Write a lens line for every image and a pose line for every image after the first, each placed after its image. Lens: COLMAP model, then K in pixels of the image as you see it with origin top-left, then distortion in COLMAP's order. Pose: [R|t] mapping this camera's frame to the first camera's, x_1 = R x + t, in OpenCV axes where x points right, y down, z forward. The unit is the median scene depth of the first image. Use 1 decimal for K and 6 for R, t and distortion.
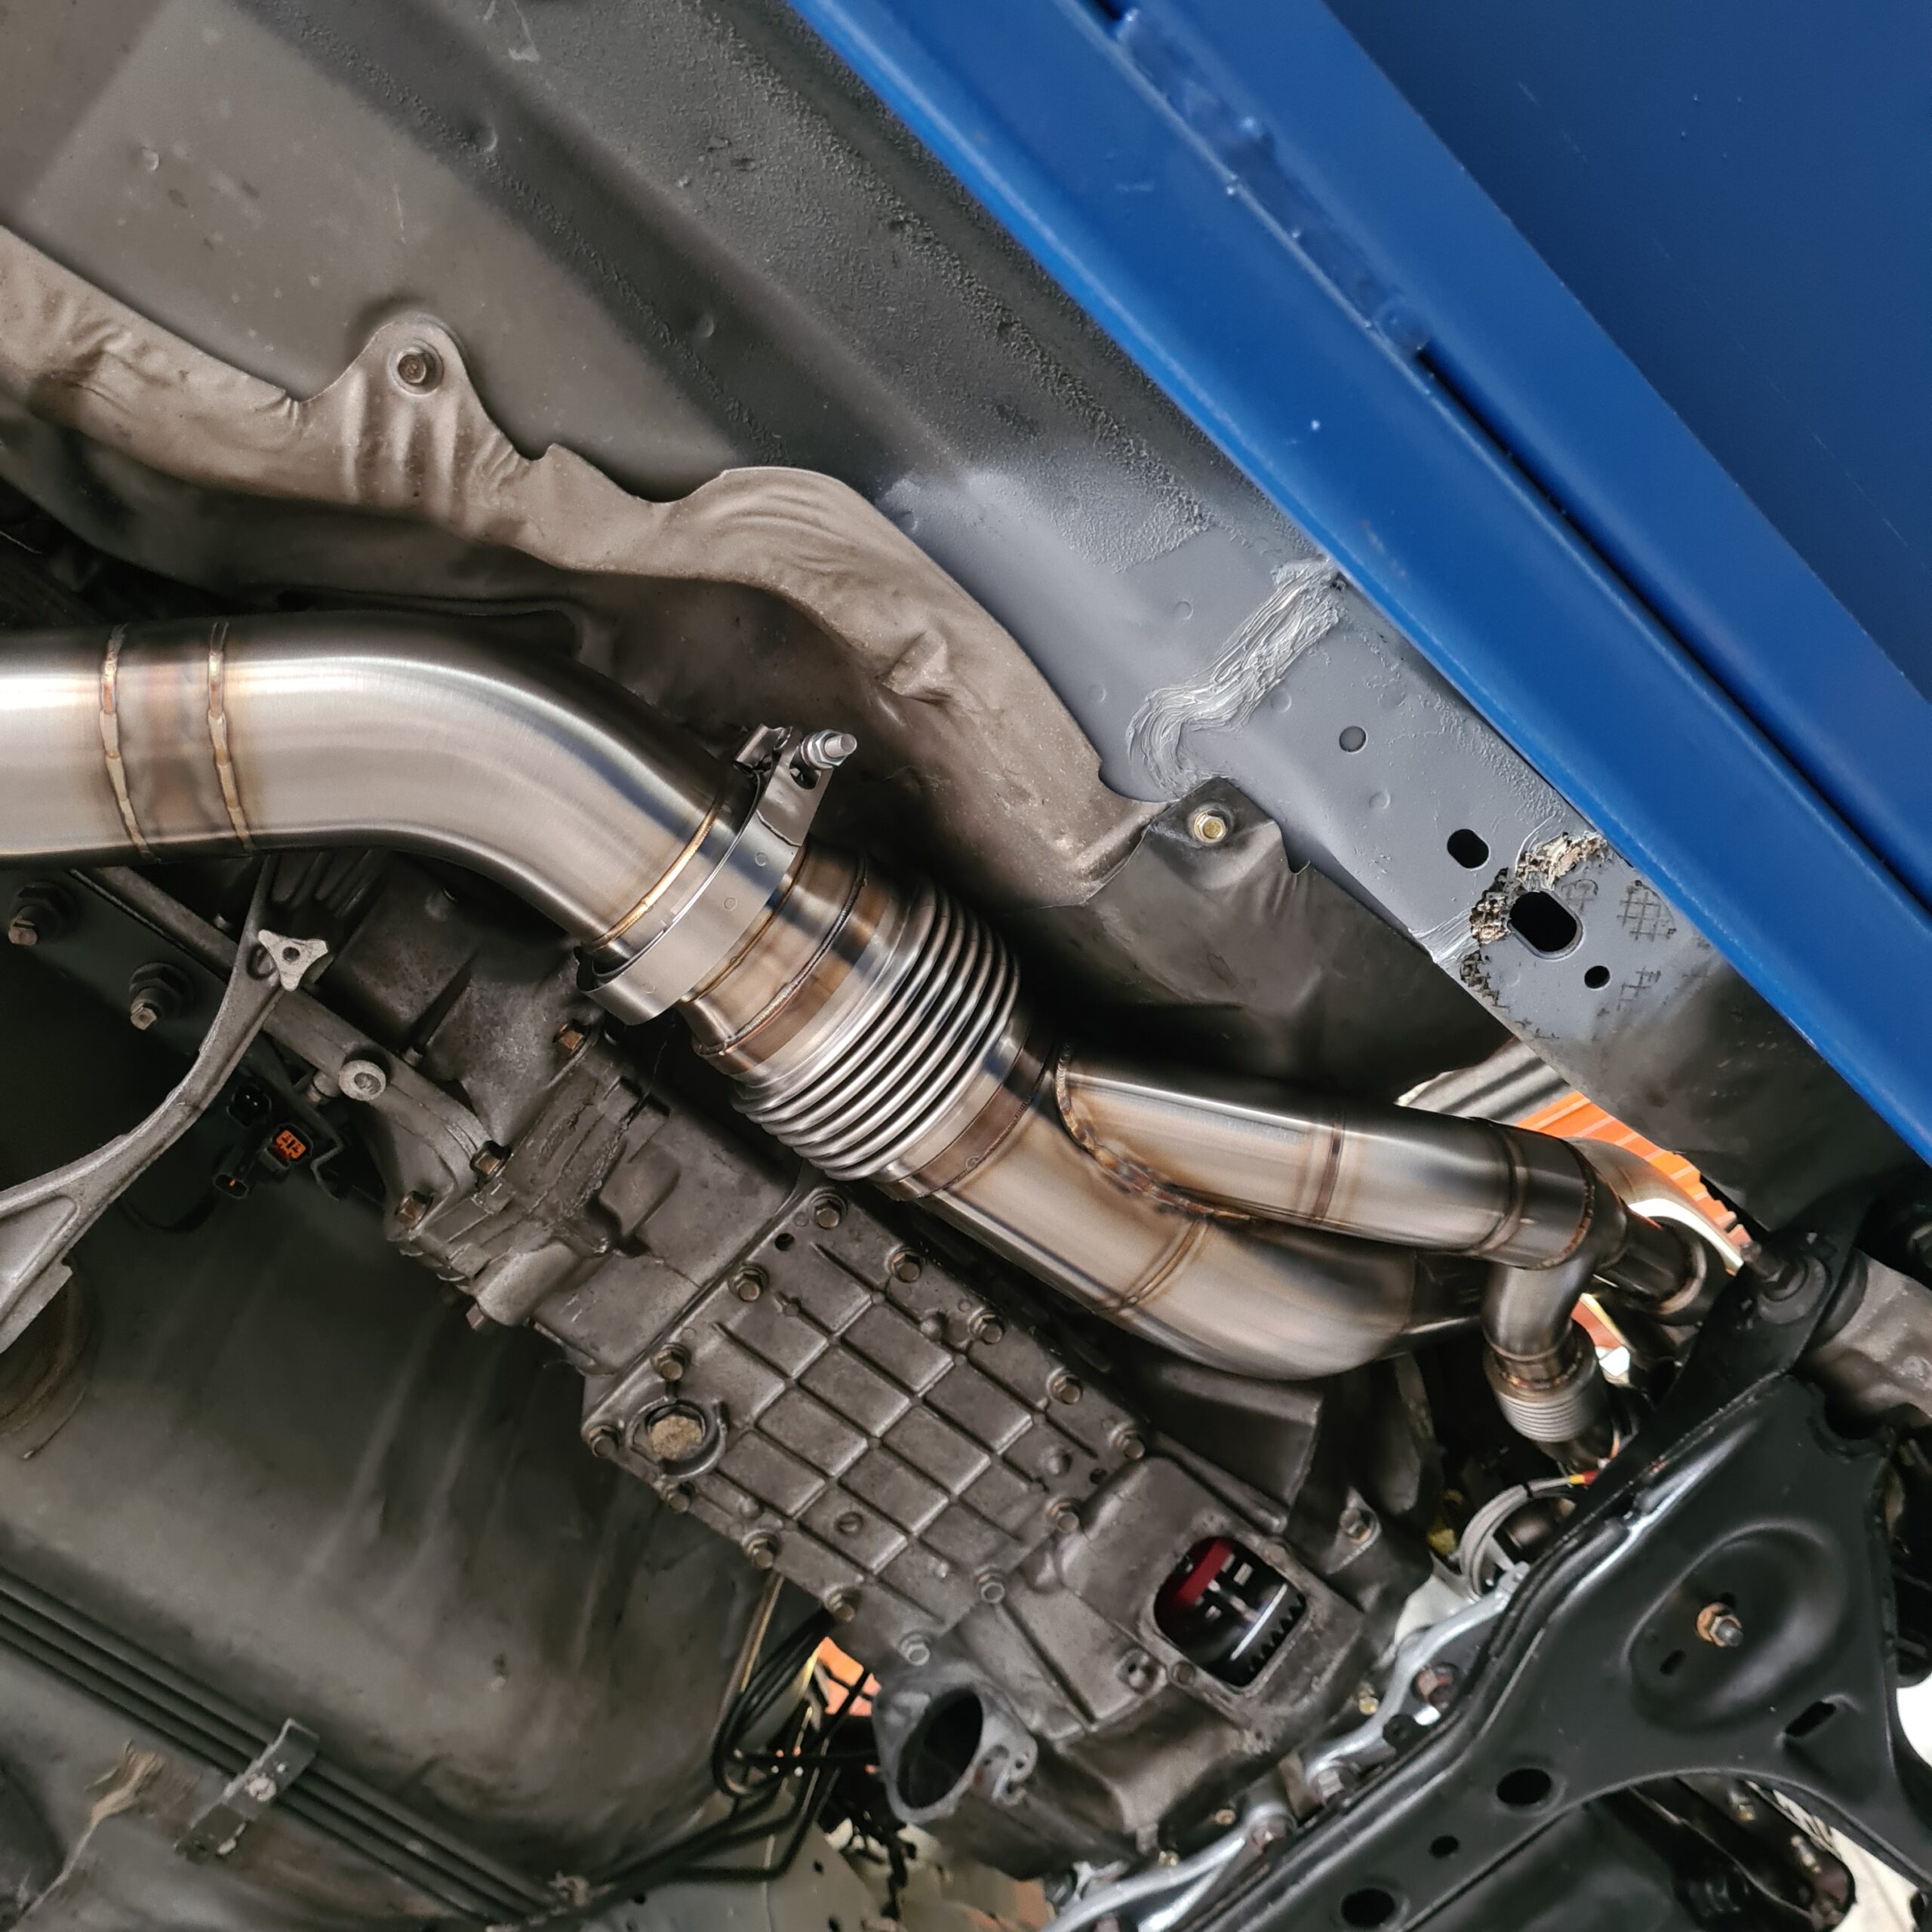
lens RADIAL K [[1946.6, 0, 962.8], [0, 1946.6, 903.7], [0, 0, 1]] dist [0.014756, 0.006117]
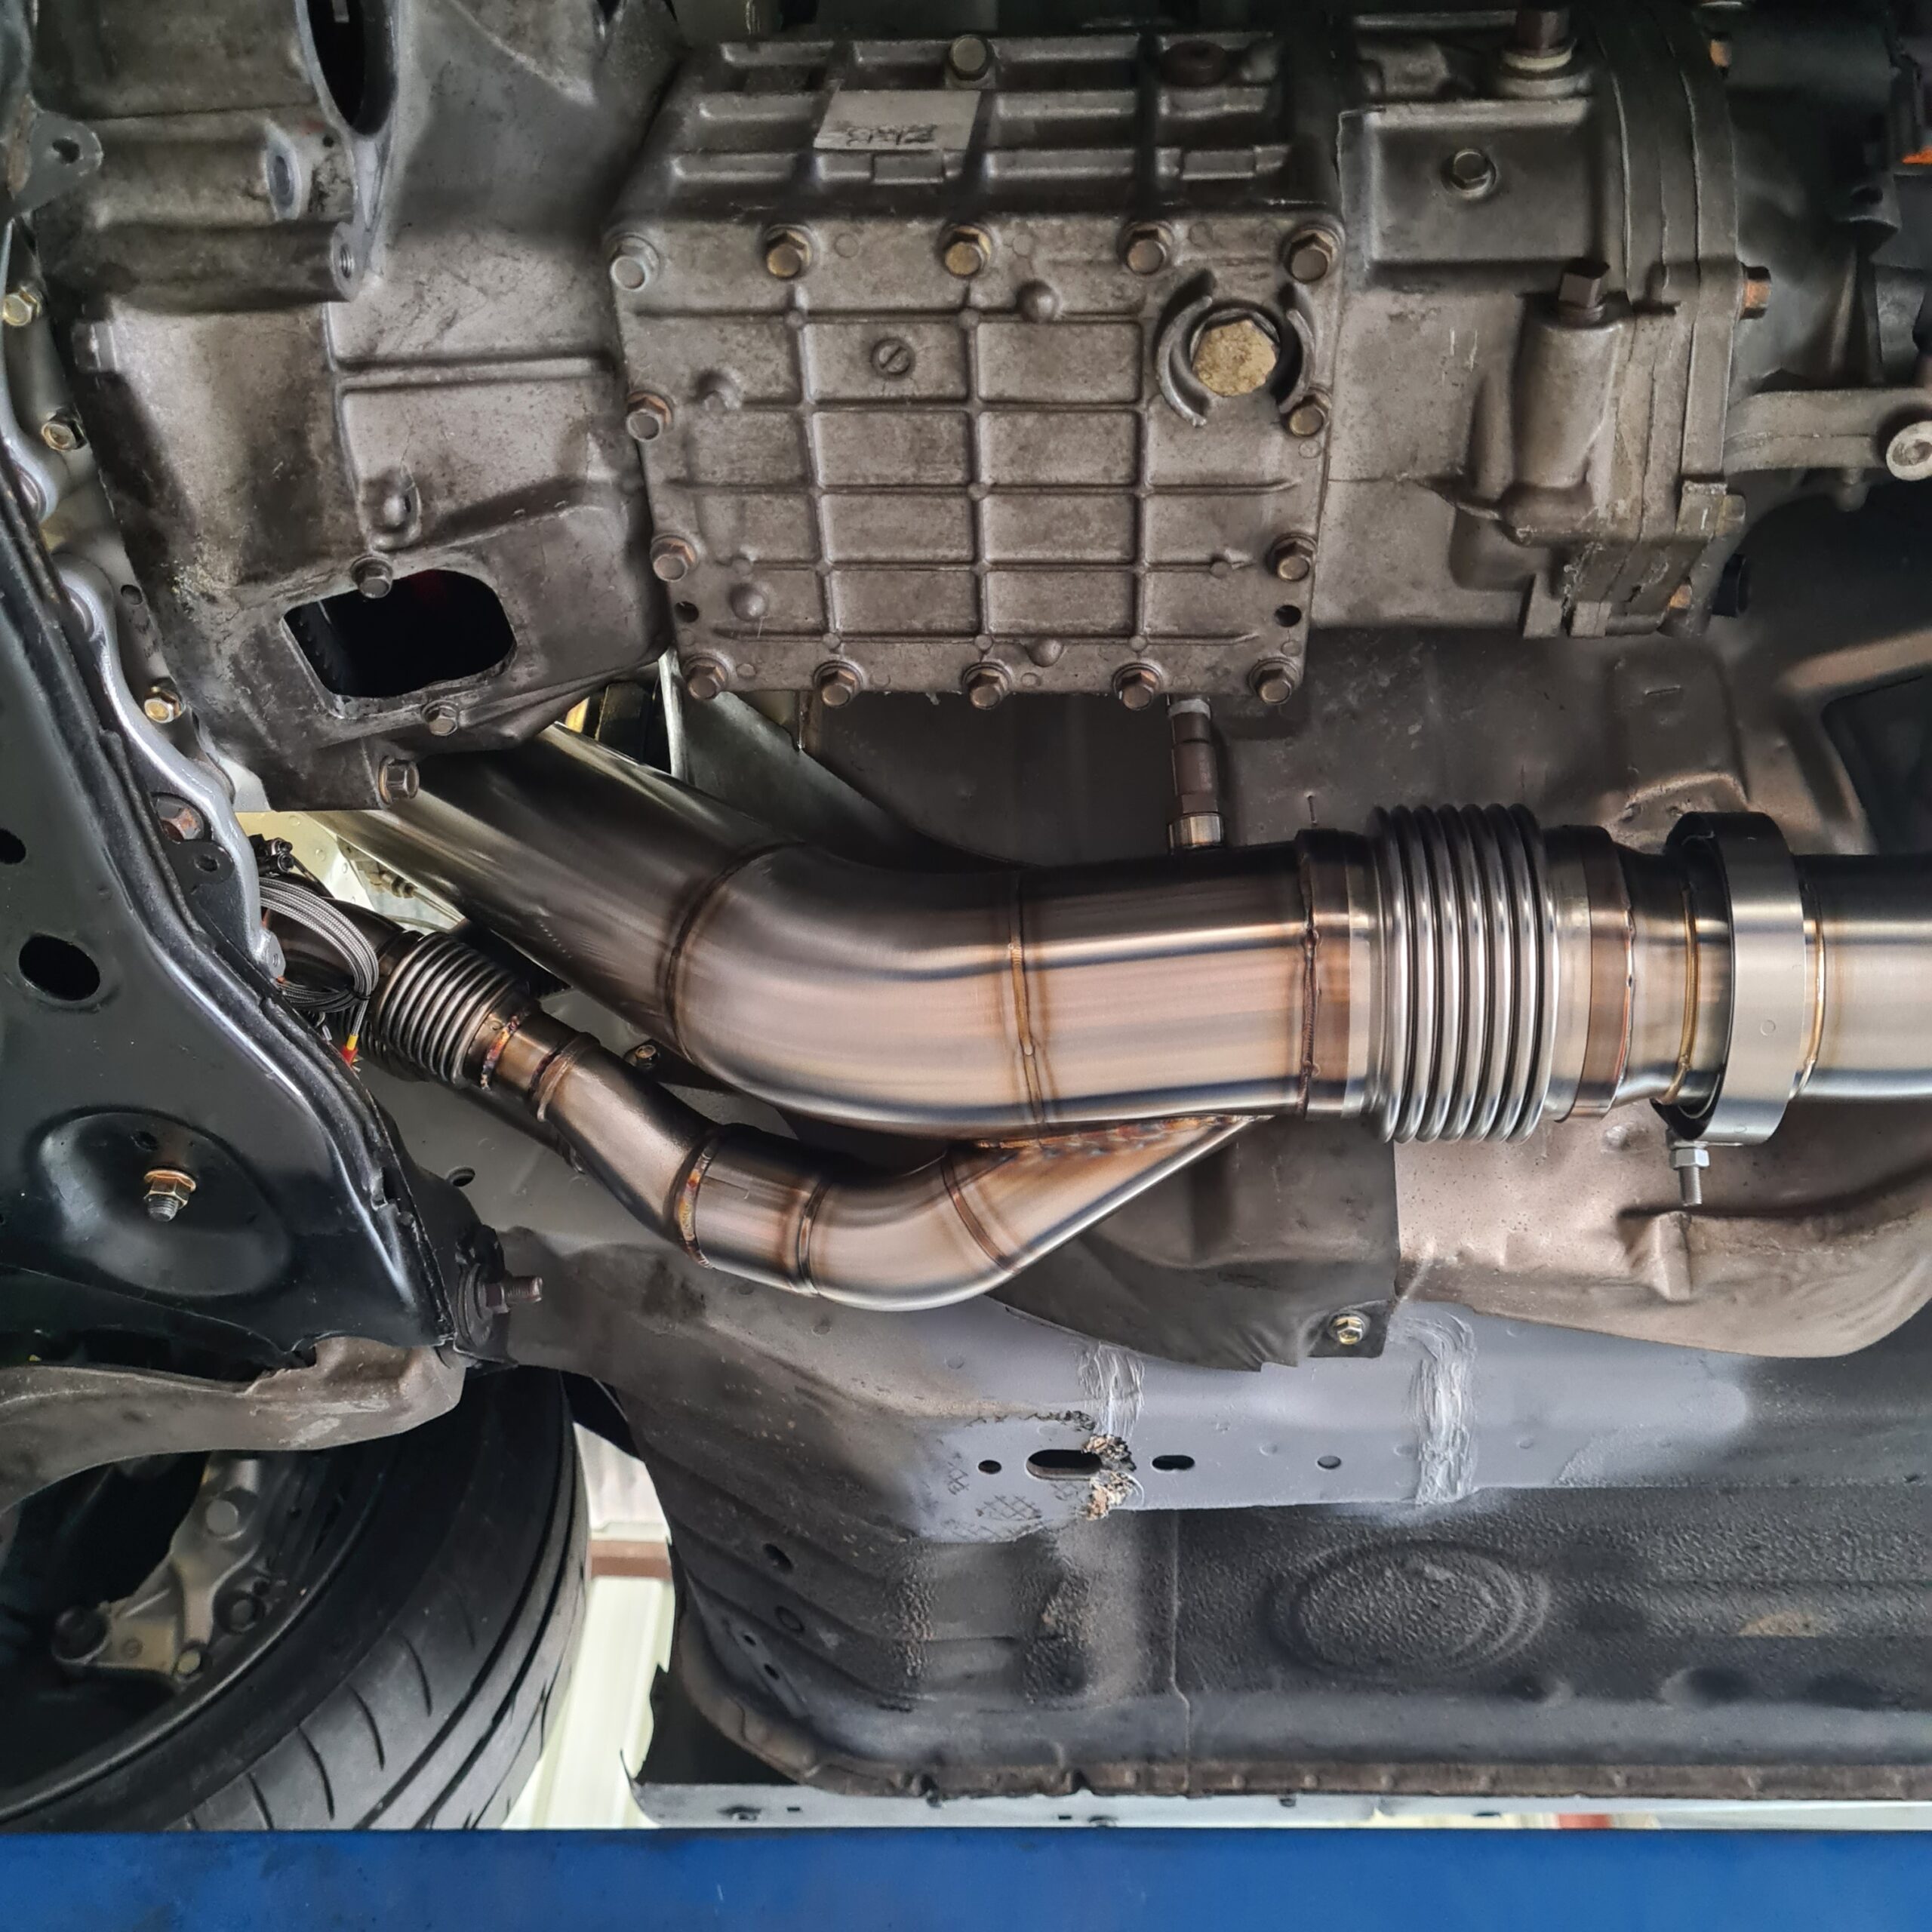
lens RADIAL K [[1946.6, 0, 962.8], [0, 1946.6, 903.7], [0, 0, 1]] dist [0.014756, 0.006117]
pose [[-0.698630, 0.577421, 0.422493, -0.253513], [-0.650039, -0.265531, -0.711999, 0.748111], [-0.298939, -0.772061, 0.560855, 0.521830]]
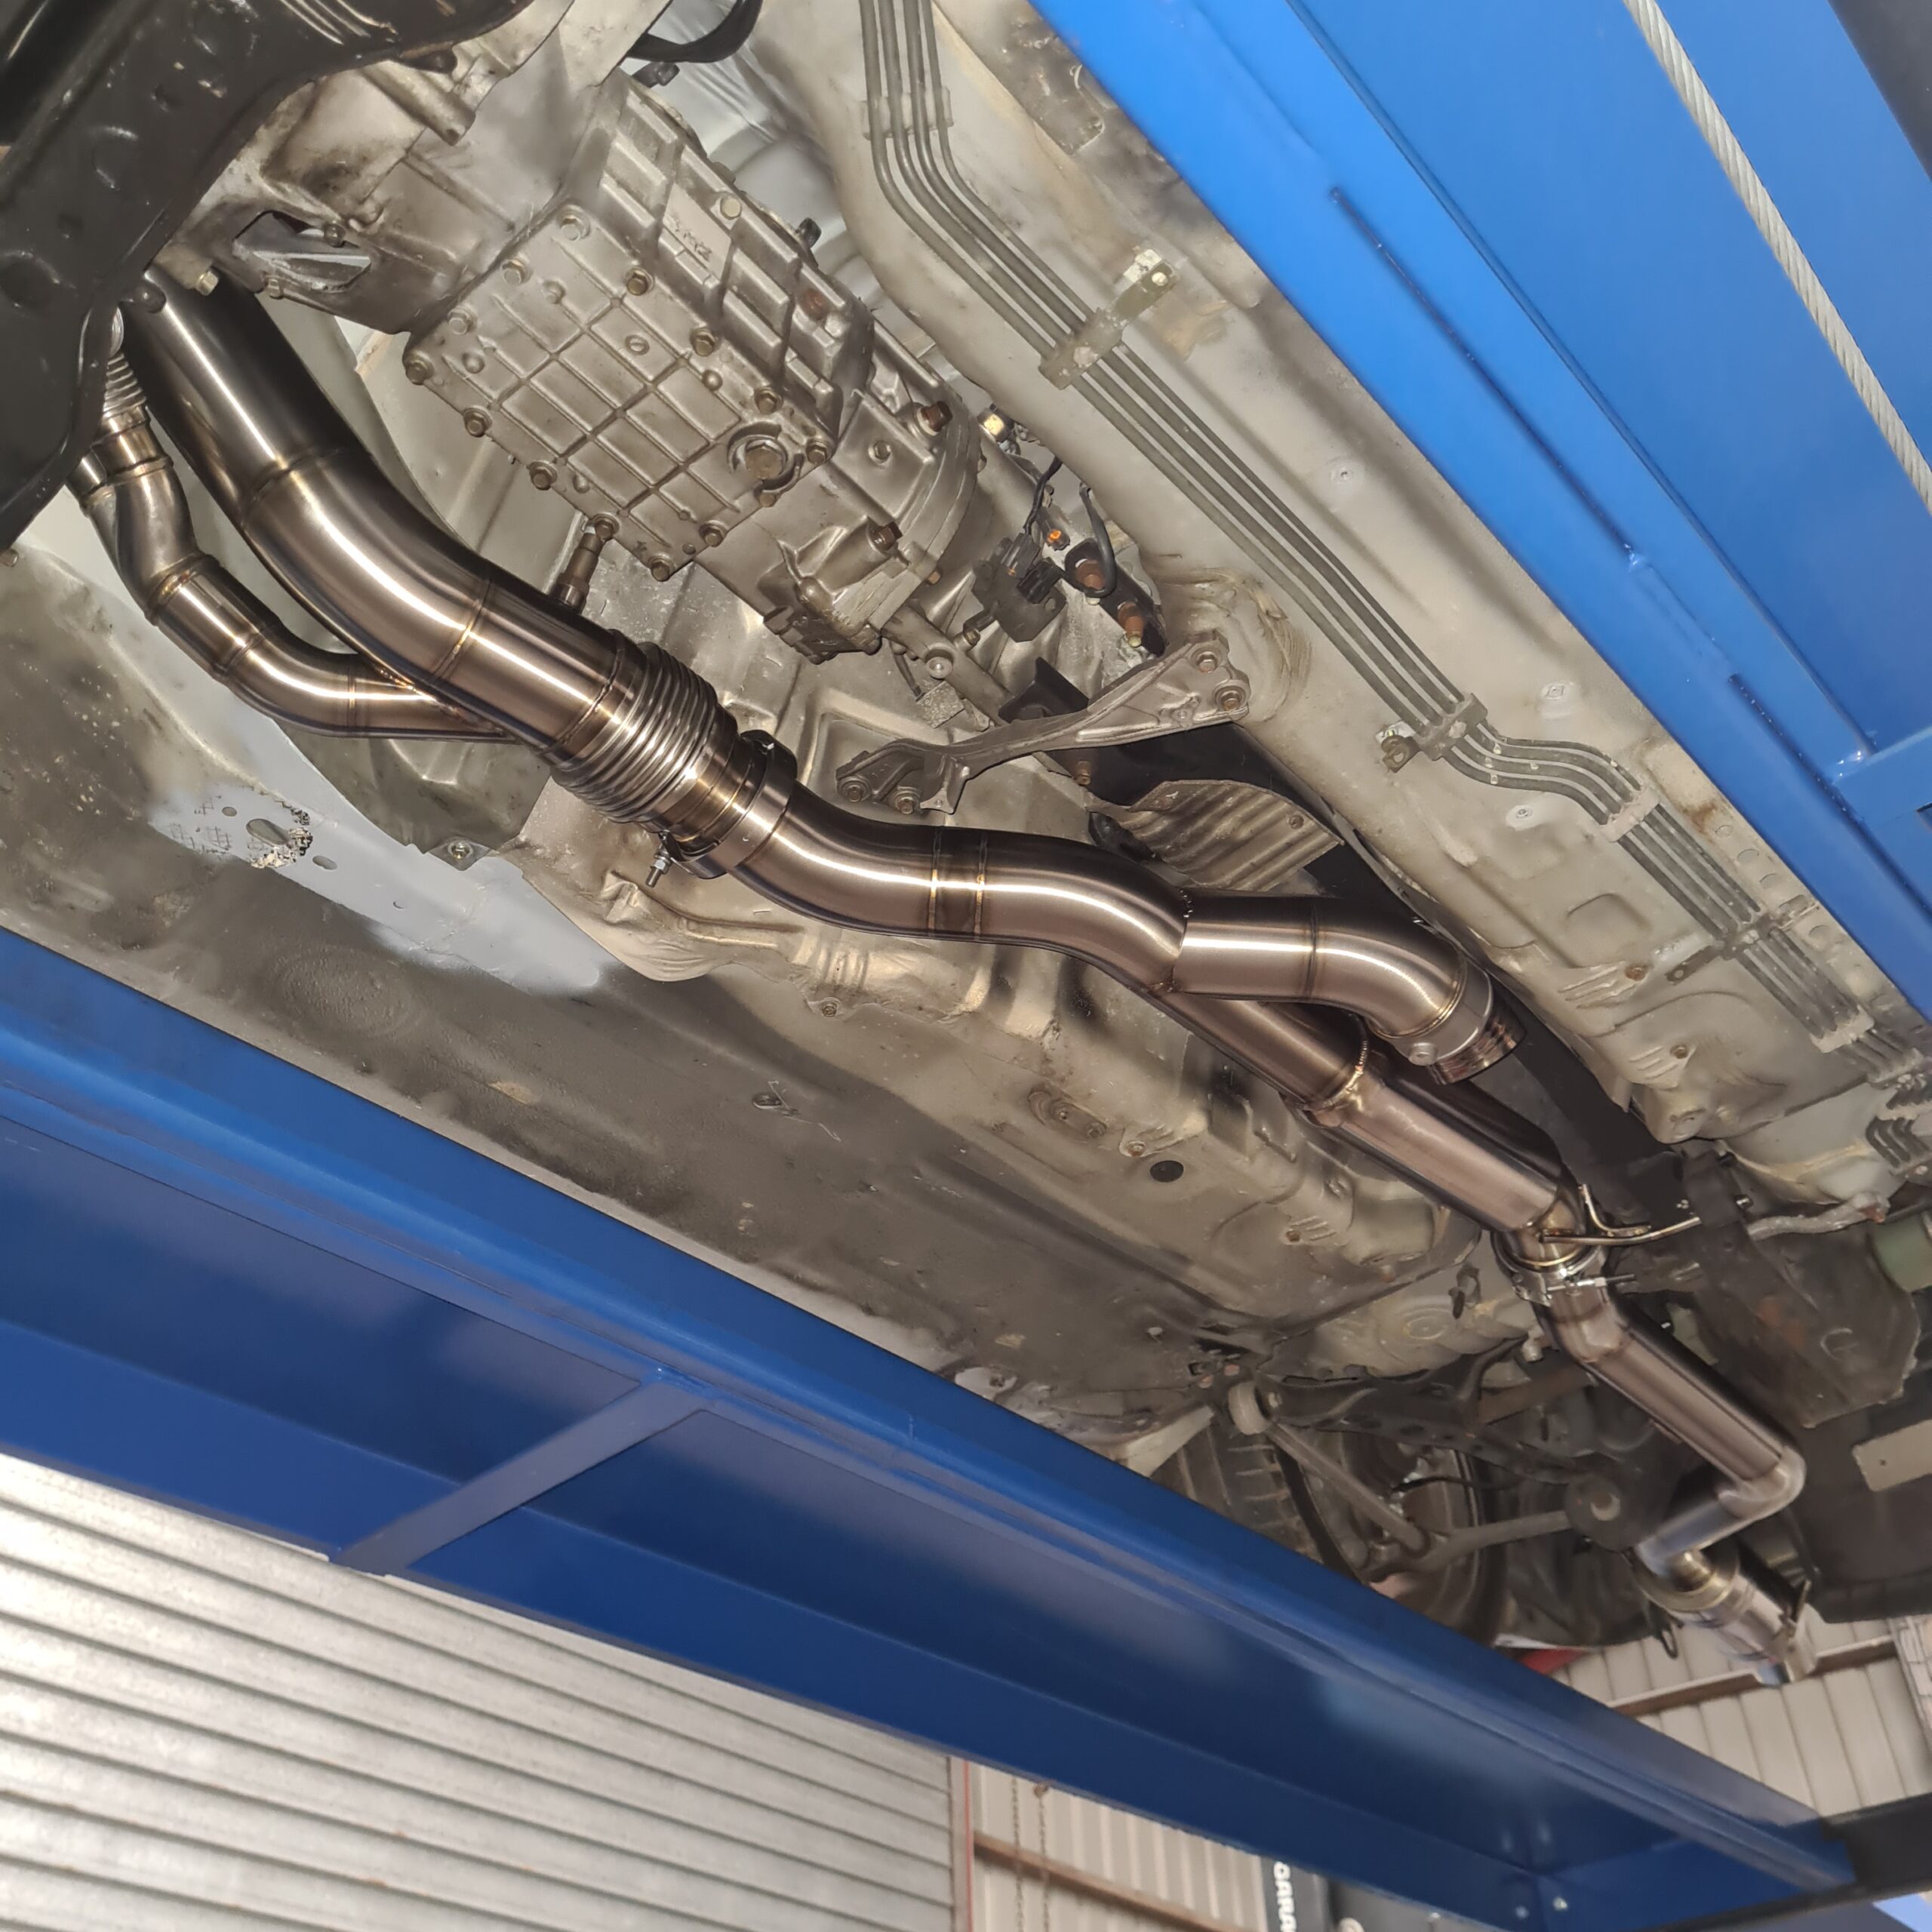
lens RADIAL K [[1946.6, 0, 962.8], [0, 1946.6, 903.7], [0, 0, 1]] dist [0.014756, 0.006117]
pose [[-0.992653, 0.003714, -0.120941, -0.118049], [0.113675, -0.313828, -0.942650, 1.525761], [-0.041455, -0.949473, 0.311100, 0.249542]]
